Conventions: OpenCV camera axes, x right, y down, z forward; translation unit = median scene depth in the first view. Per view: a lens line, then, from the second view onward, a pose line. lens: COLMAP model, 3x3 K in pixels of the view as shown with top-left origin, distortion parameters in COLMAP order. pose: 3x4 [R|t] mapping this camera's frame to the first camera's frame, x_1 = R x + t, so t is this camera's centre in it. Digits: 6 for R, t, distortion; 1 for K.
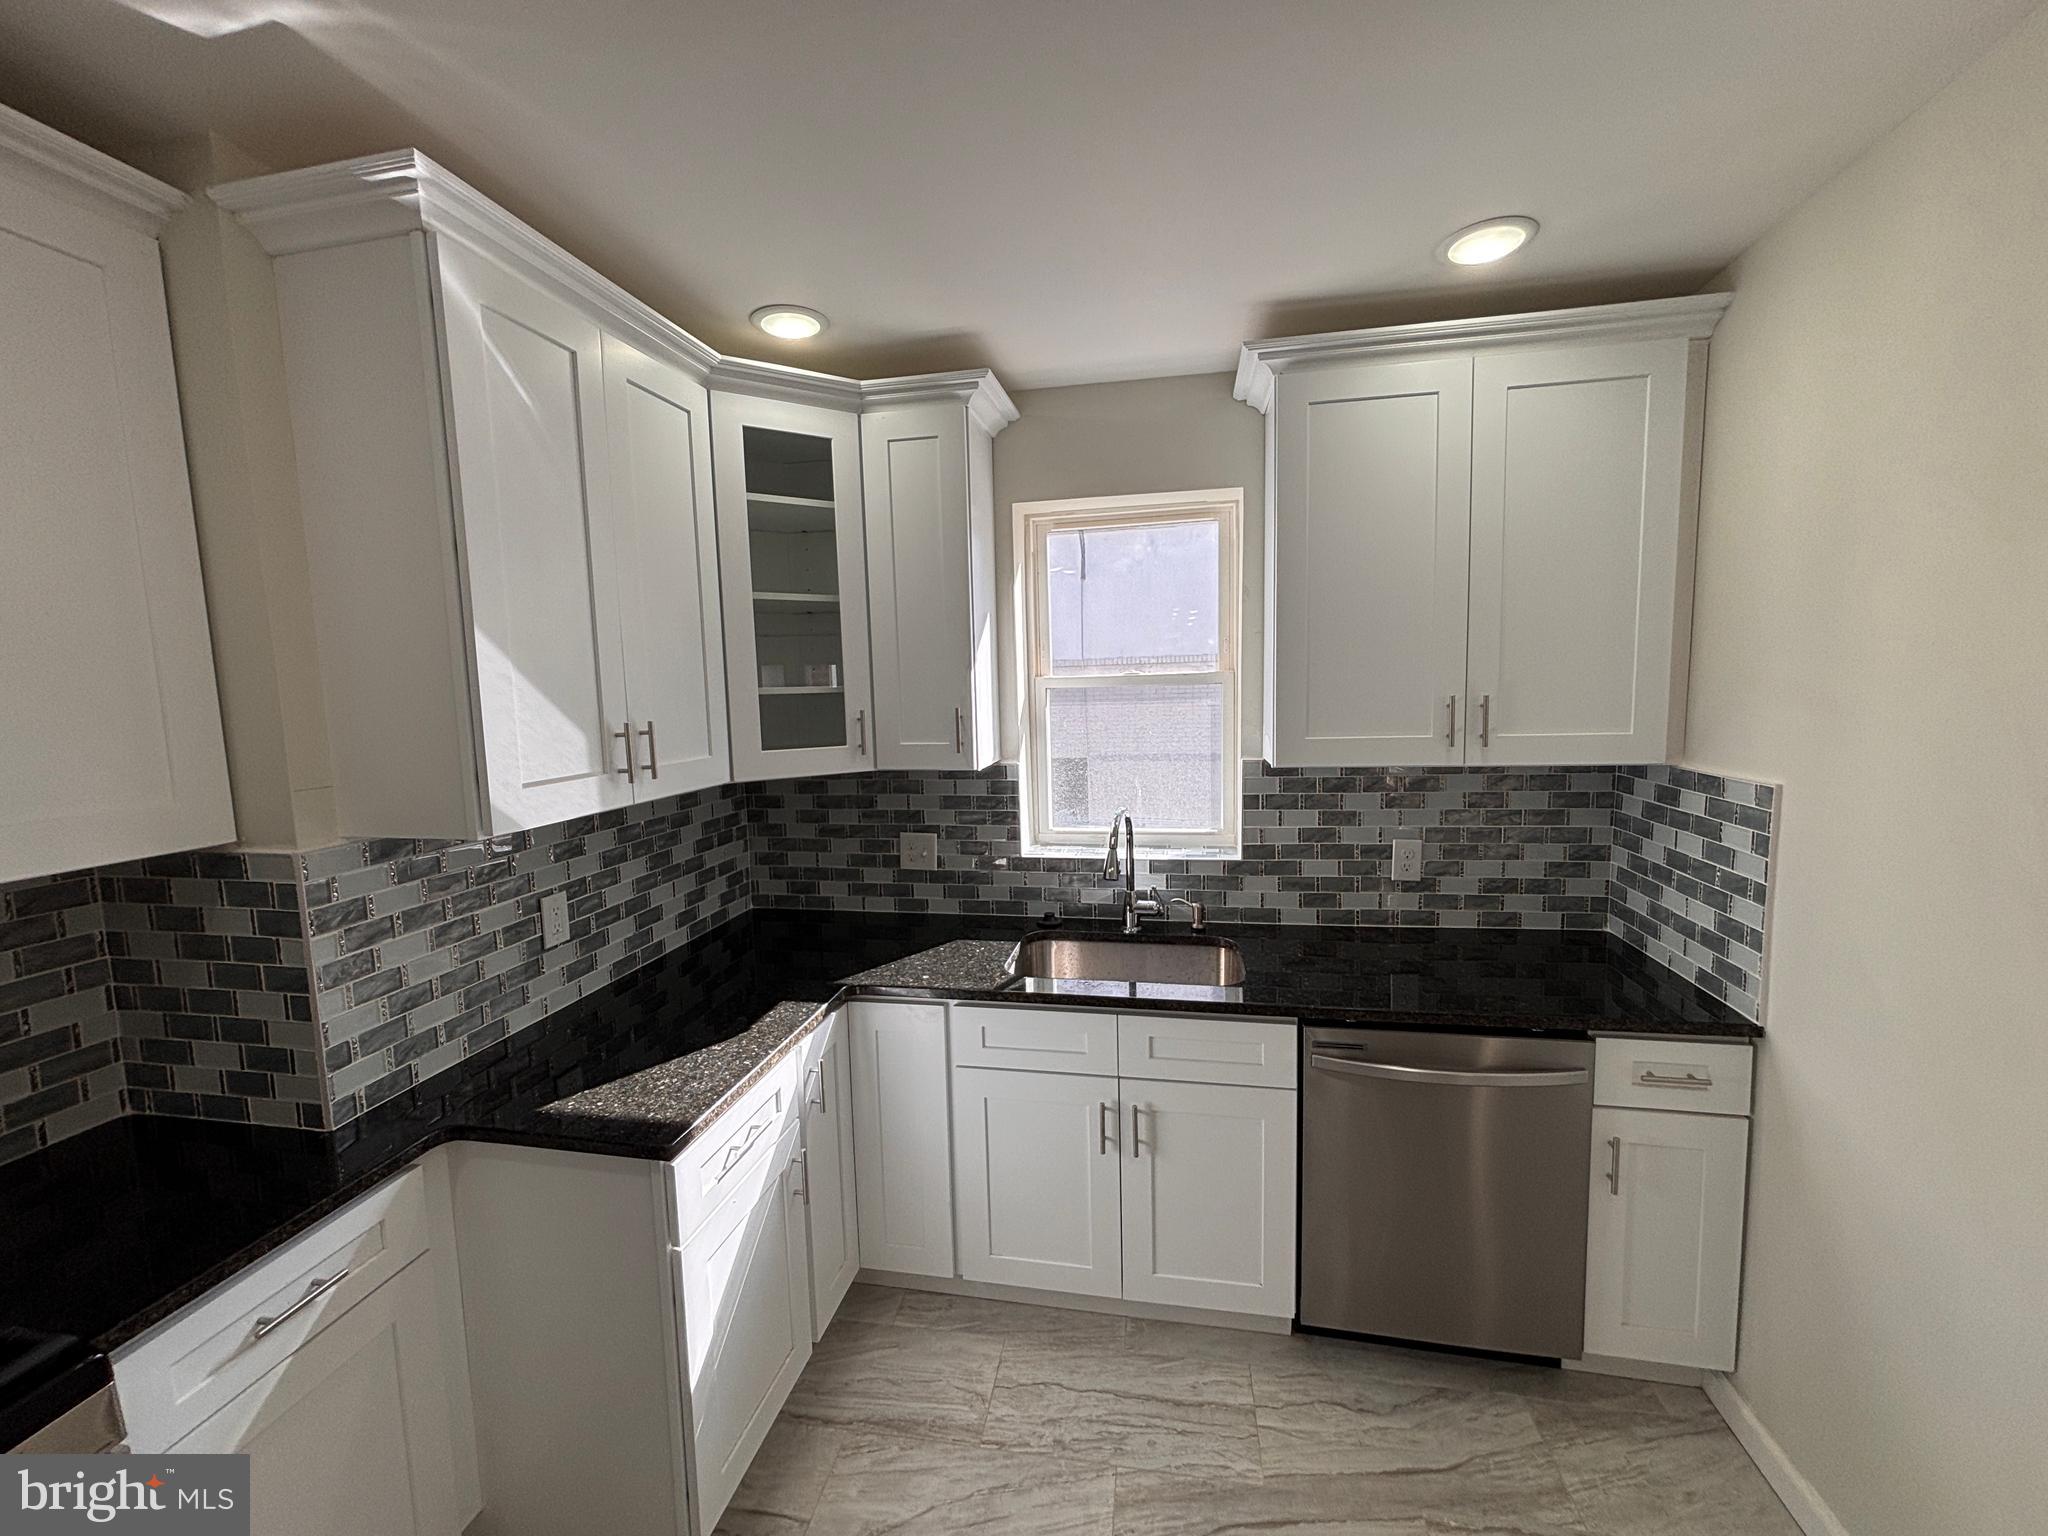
lens RADIAL K [[829.5, 0, 1026.8], [0, 829.5, 765.8], [0, 0, 1]] dist [0.003631, -0.000335]
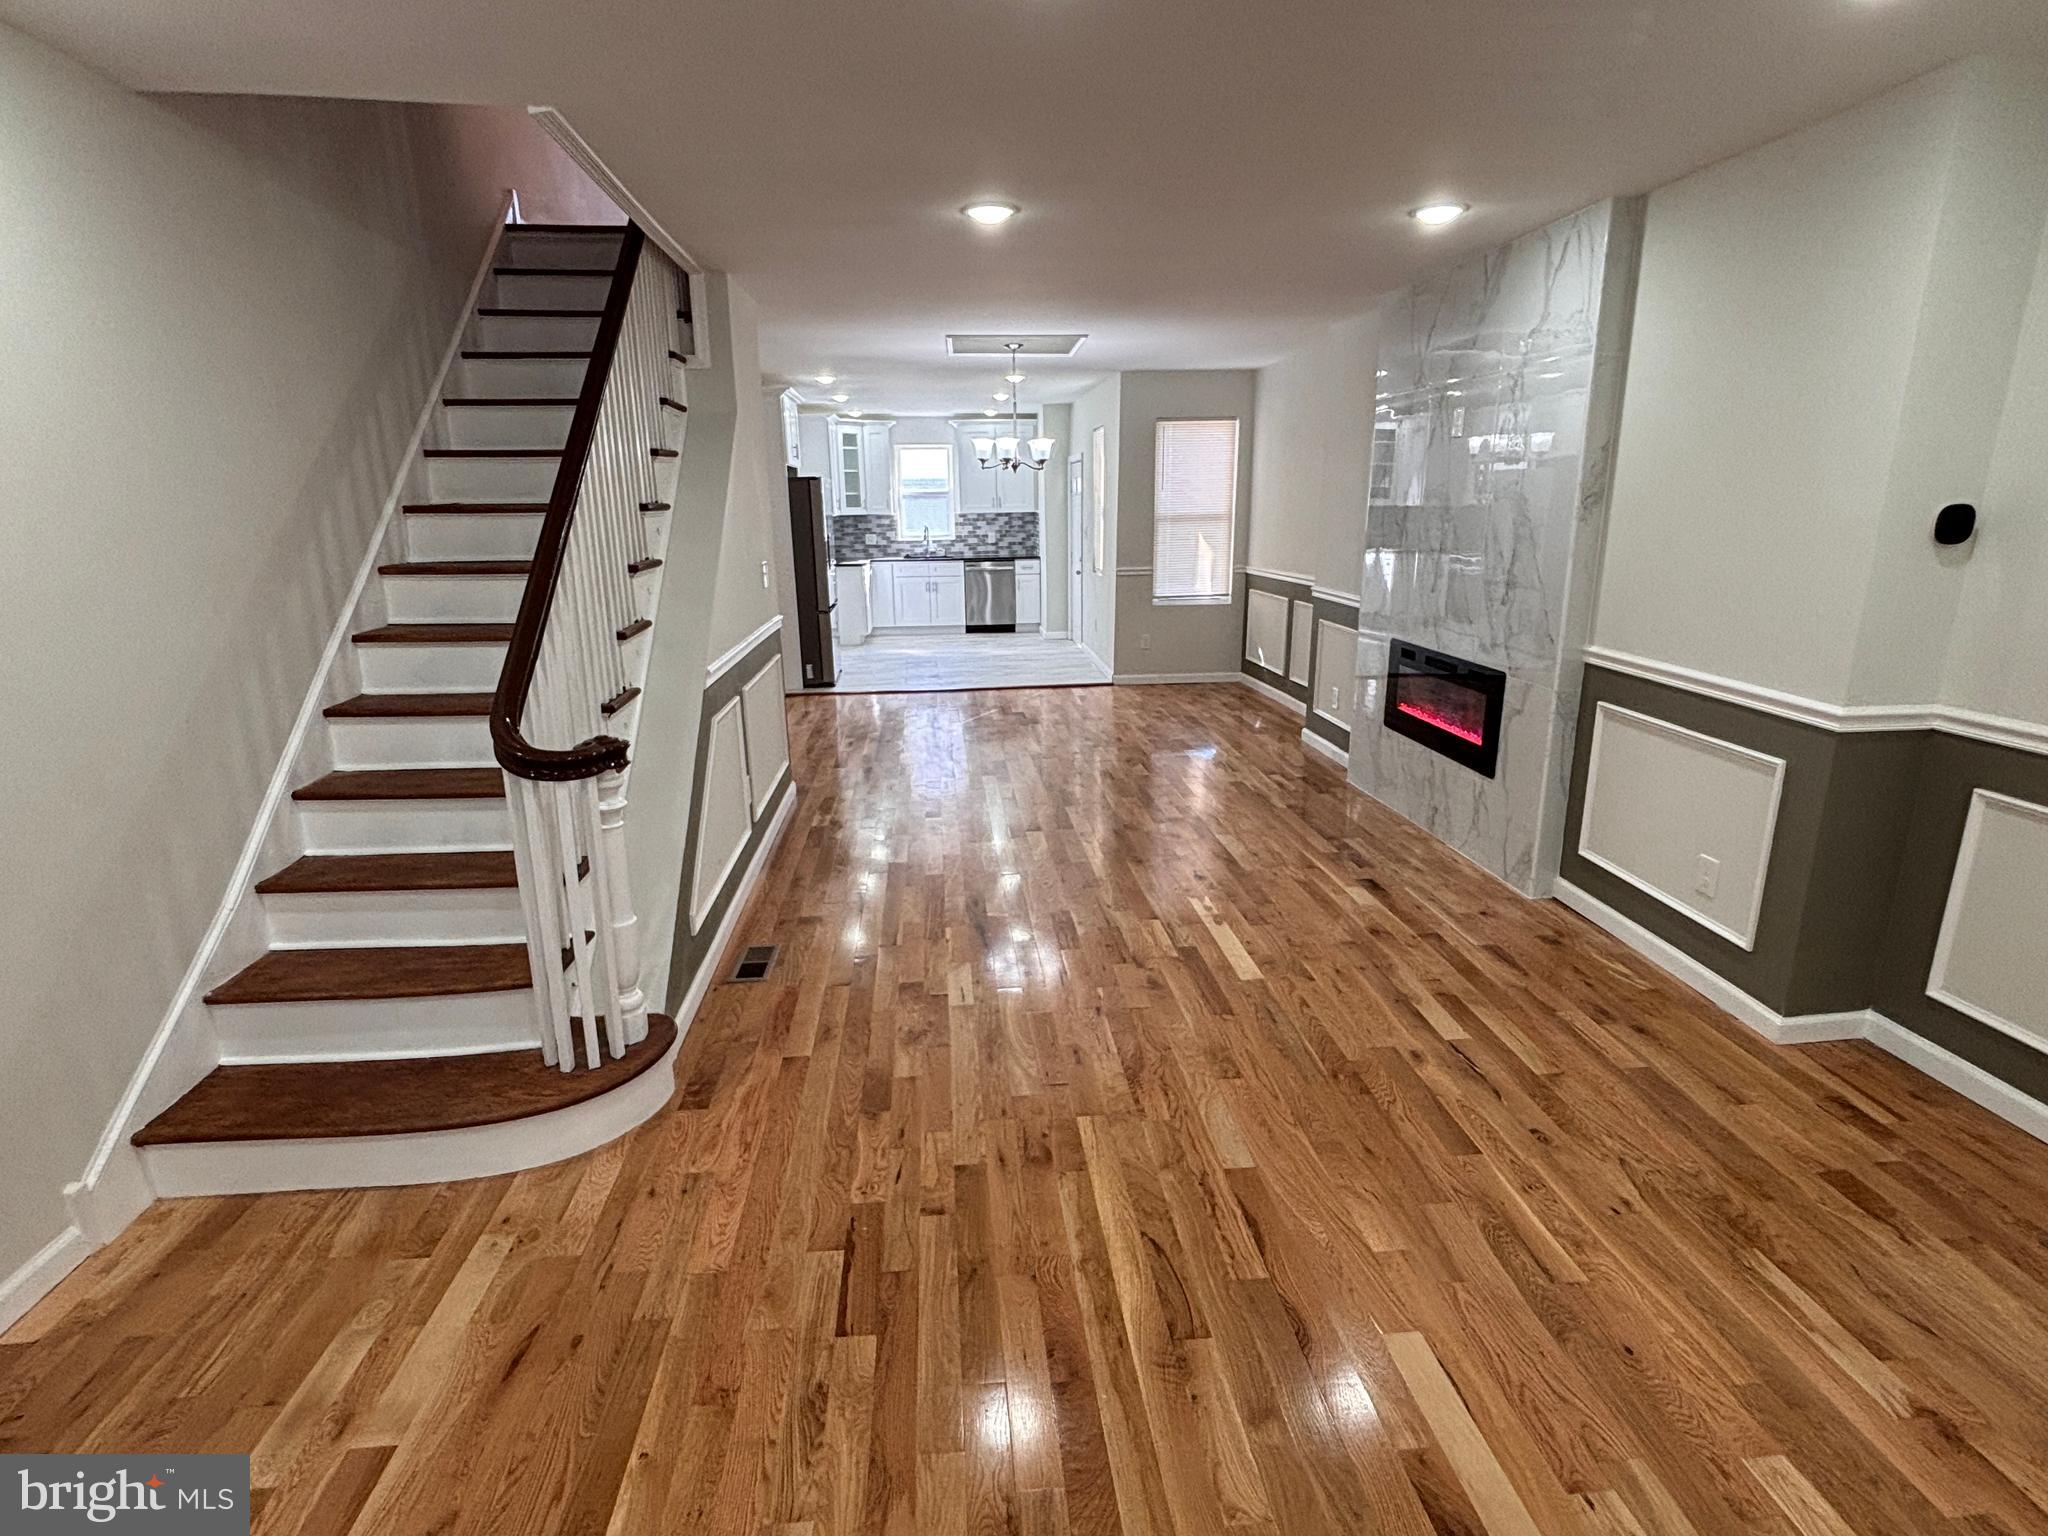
lens RADIAL K [[1015.3, 0, 1017.2], [0, 1015.3, 781.2], [0, 0, 1]] dist [0.001605, 0.000129]
pose [[0.961973, -0.062164, 0.265978, -0.950591], [0.018352, 0.986267, 0.164134, 0.536004], [-0.272528, -0.153011, 0.949903, -4.512923]]
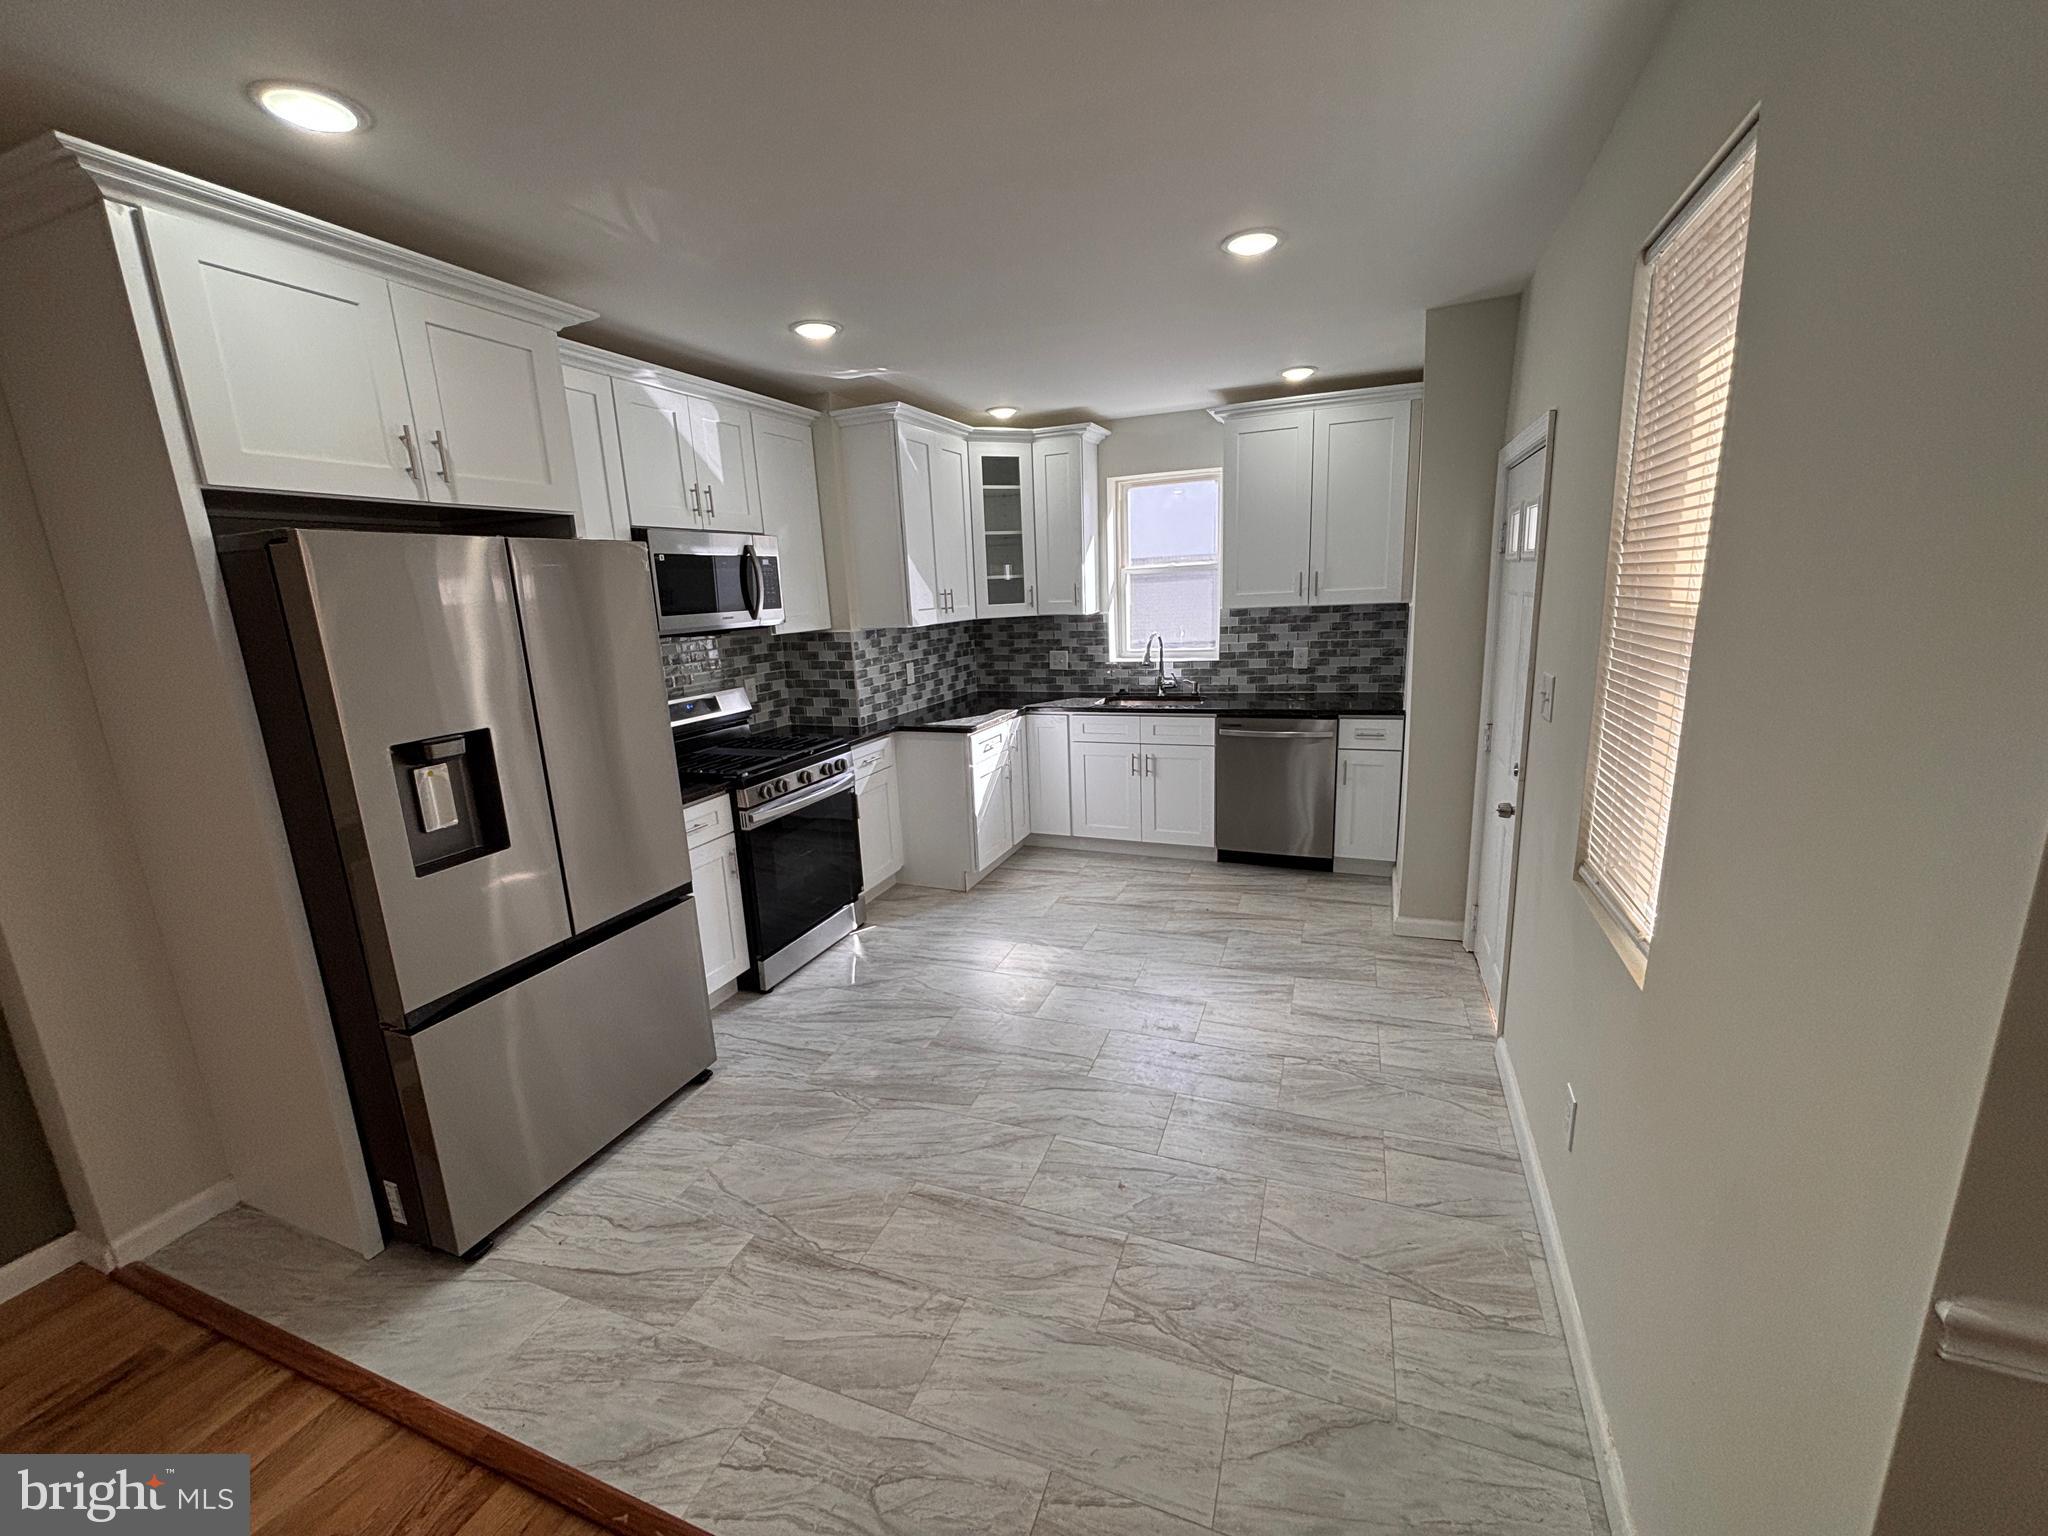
lens RADIAL K [[822.0, 0, 1019.1], [0, 822.0, 768.3], [0, 0, 1]] dist [0.020947, -0.000534]
pose [[0.980227, 0.025441, -0.196237, 0.206902], [-0.001603, 0.992689, 0.120690, 0.150481], [0.197872, -0.117989, 0.973101, -1.184777]]
